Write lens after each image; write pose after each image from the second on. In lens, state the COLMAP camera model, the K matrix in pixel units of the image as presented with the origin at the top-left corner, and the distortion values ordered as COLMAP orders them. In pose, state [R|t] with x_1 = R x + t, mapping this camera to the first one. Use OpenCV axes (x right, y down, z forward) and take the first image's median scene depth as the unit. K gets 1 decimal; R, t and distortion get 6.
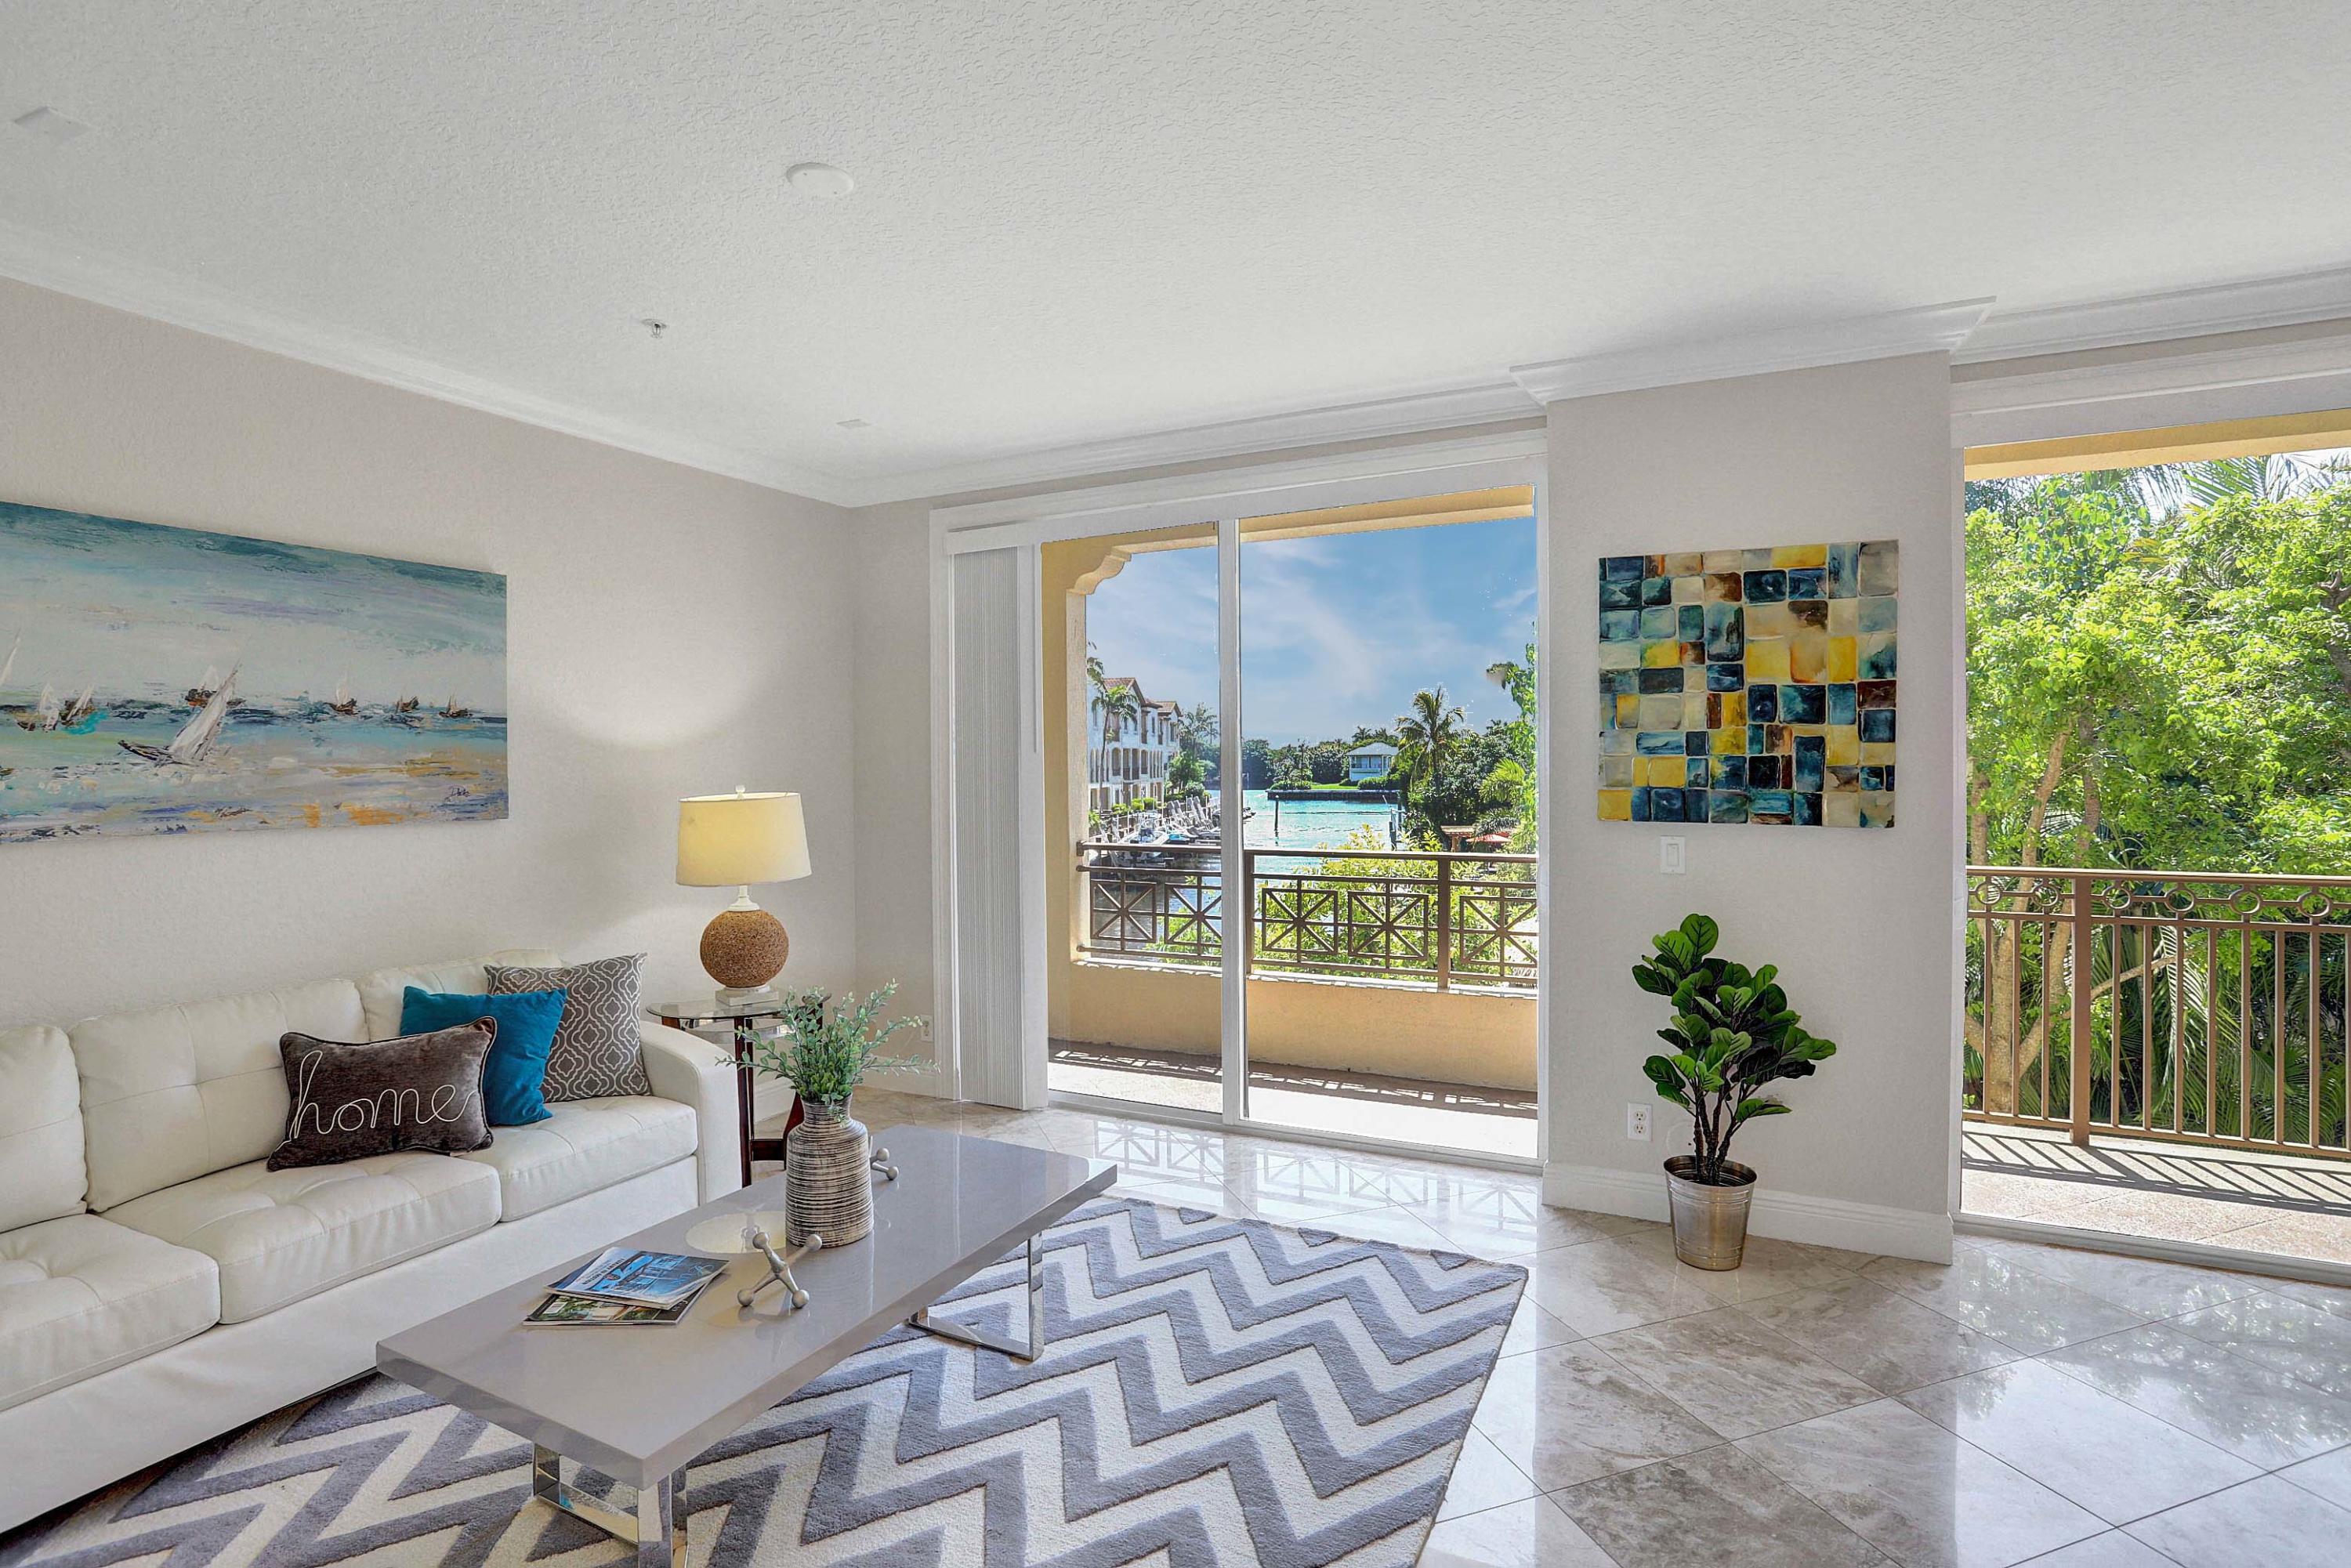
lens RADIAL K [[1148.6, 0, 1180.1], [0, 1148.6, 775.3], [0, 0, 1]] dist [-0.062747, 0.024912]
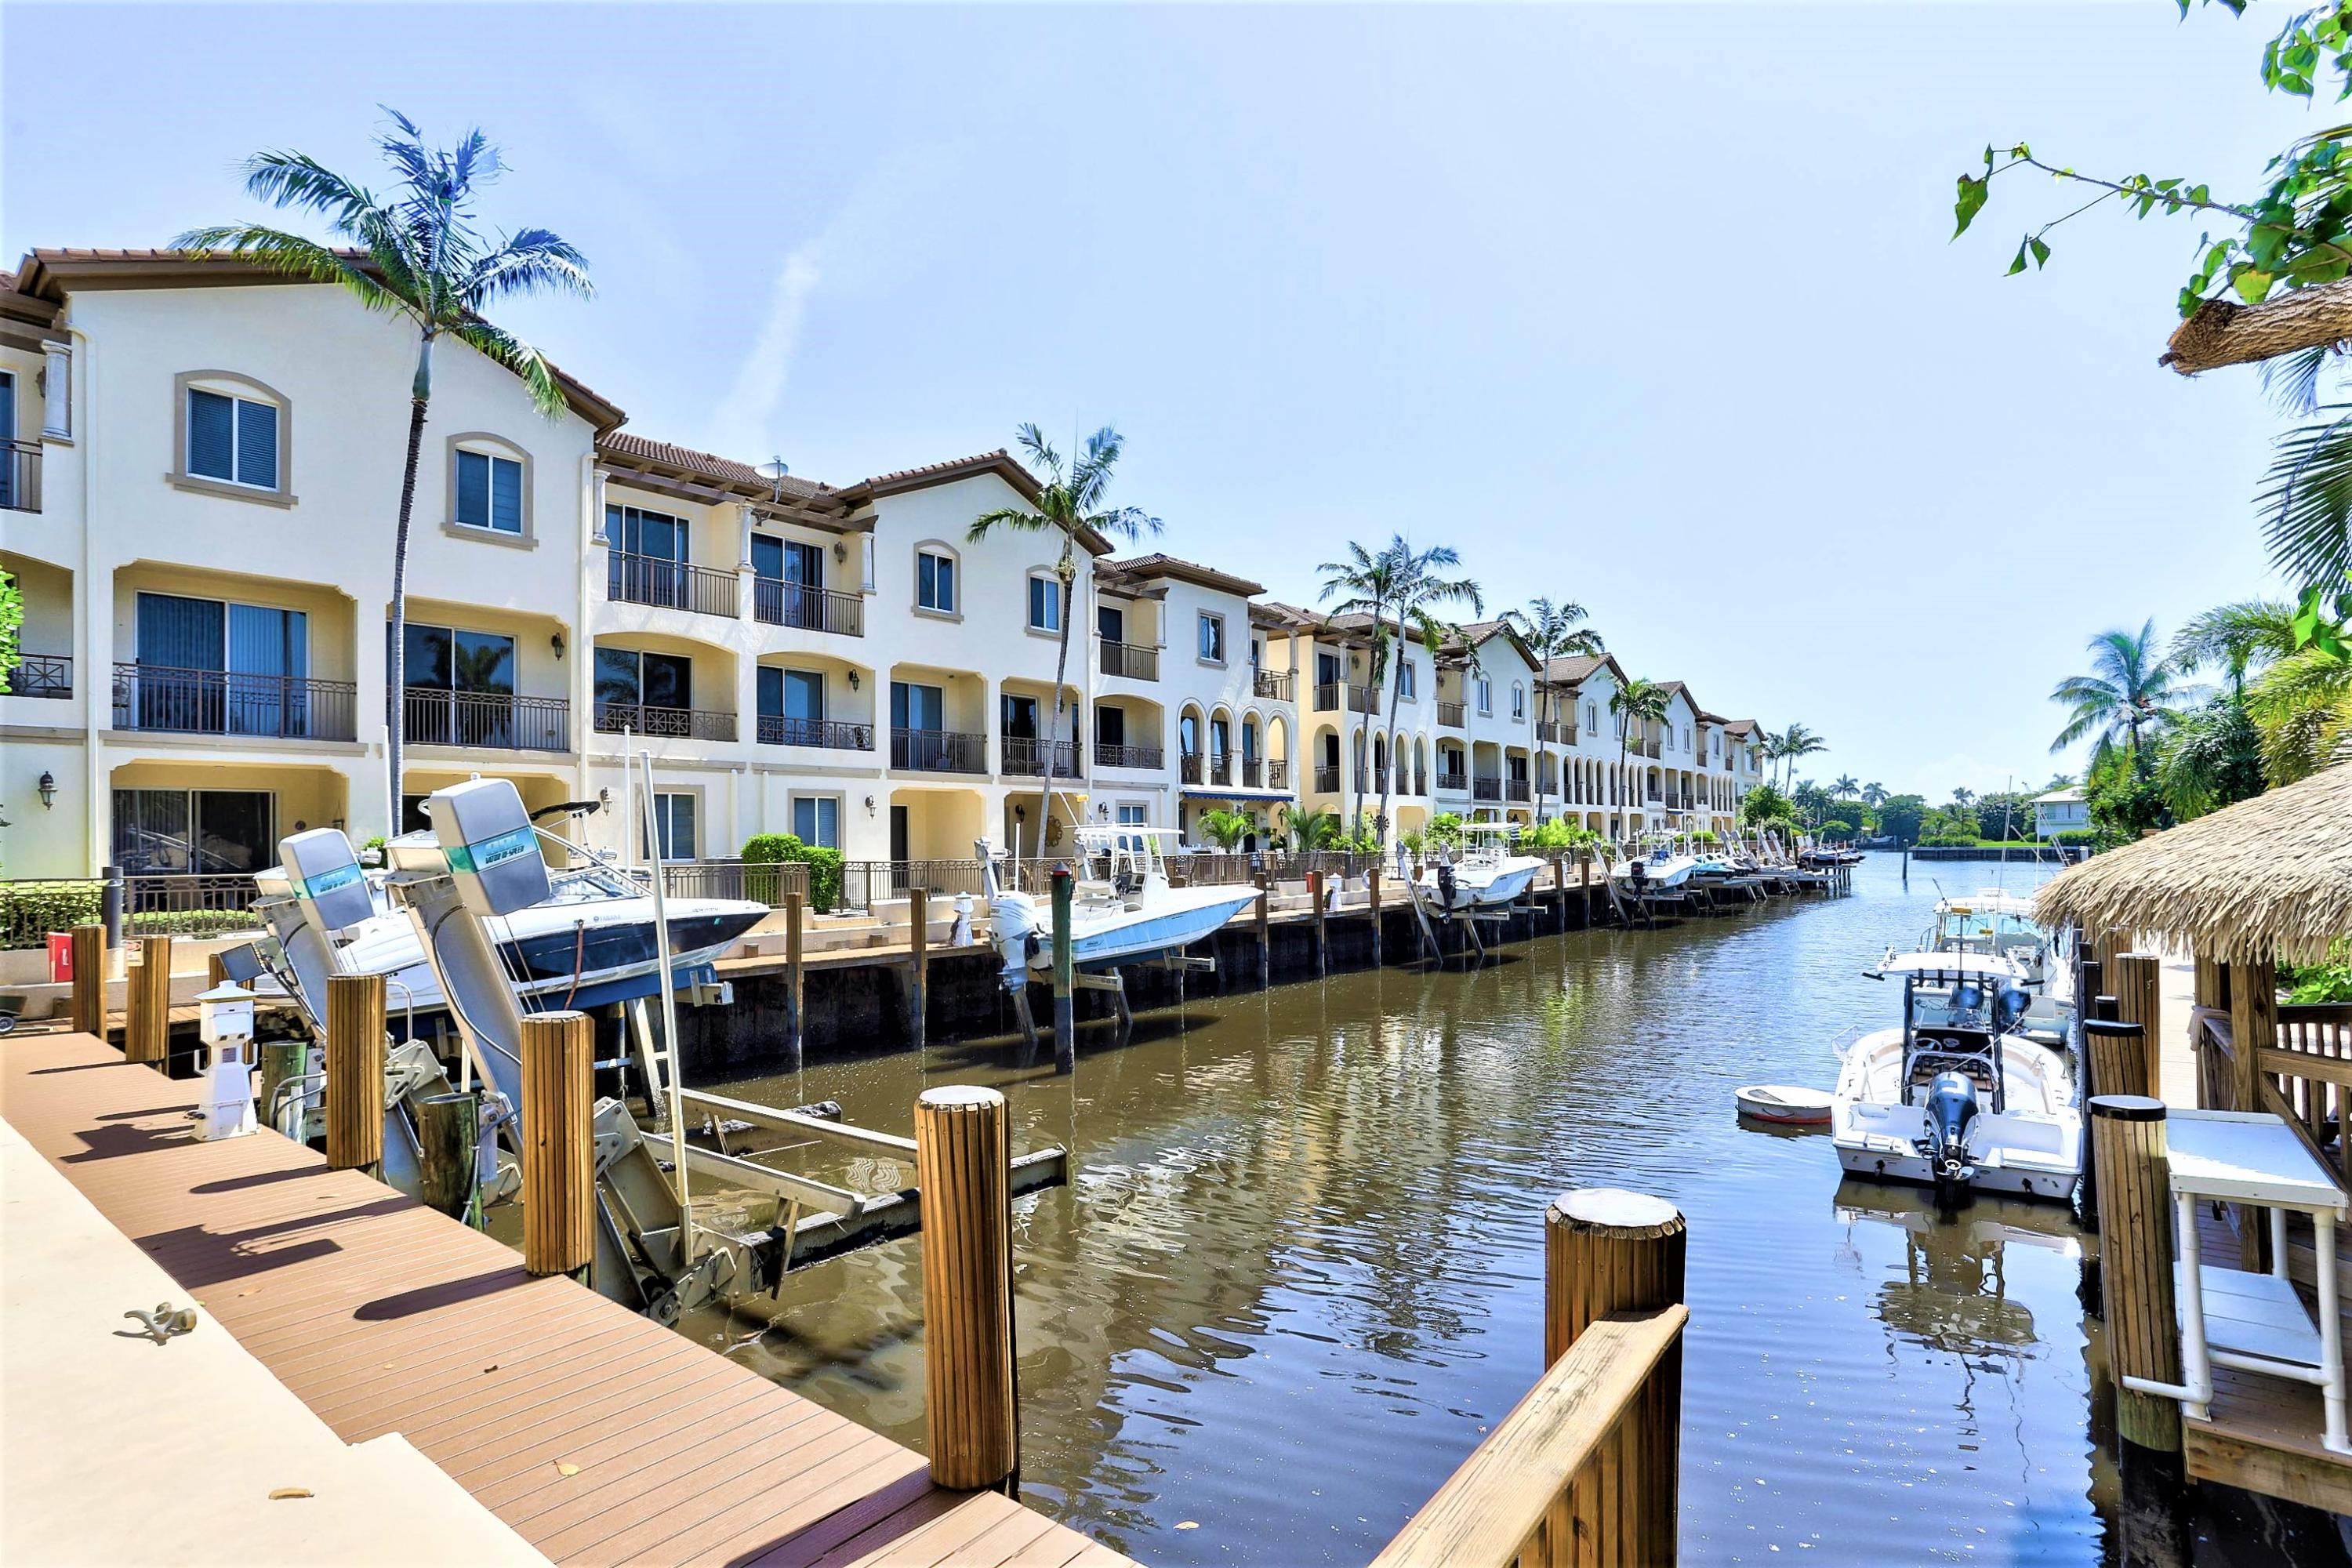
lens RADIAL K [[1149.1, 0, 1188.2], [0, 1149.1, 815.0], [0, 0, 1]] dist [-0.062747, 0.024912]
pose [[0.870573, -0.014768, -0.491817, 1.473265], [-0.001718, 0.999452, -0.033052, 1.068705], [0.492036, 0.029619, 0.870071, 4.706466]]
